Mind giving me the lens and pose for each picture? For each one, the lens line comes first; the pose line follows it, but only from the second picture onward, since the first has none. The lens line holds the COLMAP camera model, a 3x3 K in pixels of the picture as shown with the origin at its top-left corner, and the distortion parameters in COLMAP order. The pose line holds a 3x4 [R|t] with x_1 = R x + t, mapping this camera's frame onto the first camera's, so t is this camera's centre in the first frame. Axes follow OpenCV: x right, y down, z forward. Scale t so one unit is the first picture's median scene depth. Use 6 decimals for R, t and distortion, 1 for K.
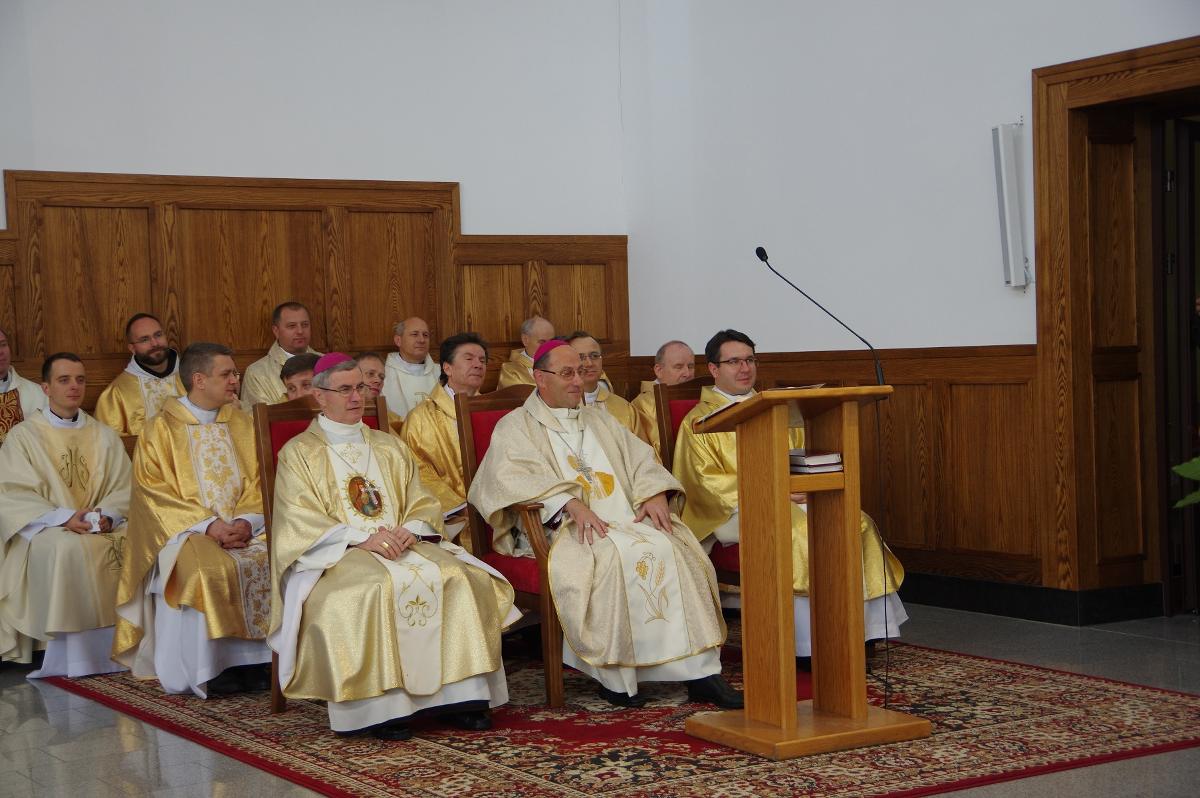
lens RADIAL K [[1899.4, 0, 592.8], [0, 1899.4, 417.6], [0, 0, 1]] dist [0.163426, 0.000000]
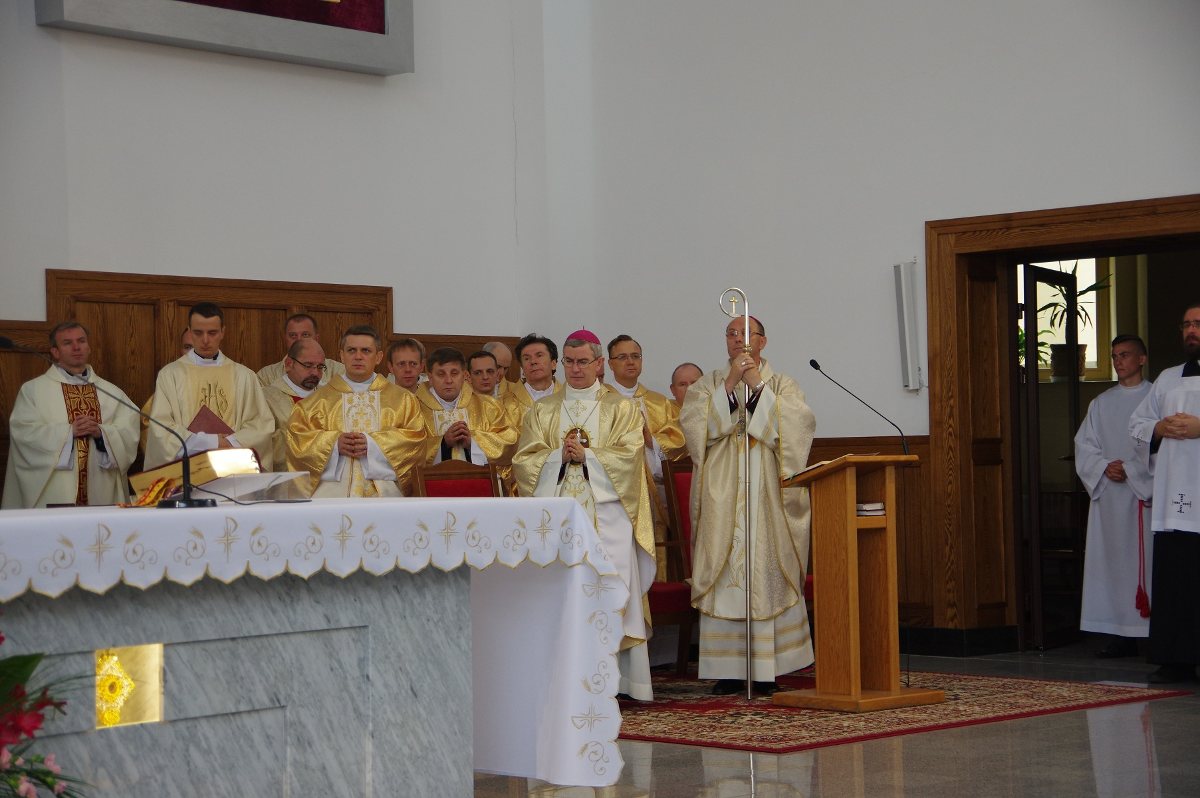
lens RADIAL K [[2471.4, 0, 602.9], [0, 2471.4, 409.0], [0, 0, 1]] dist [0.369232, 0.000000]
pose [[0.967607, 0.018936, 0.251749, -0.386999], [-0.003468, 0.998086, -0.061747, 0.046193], [-0.252436, 0.058874, 0.965821, -0.531375]]
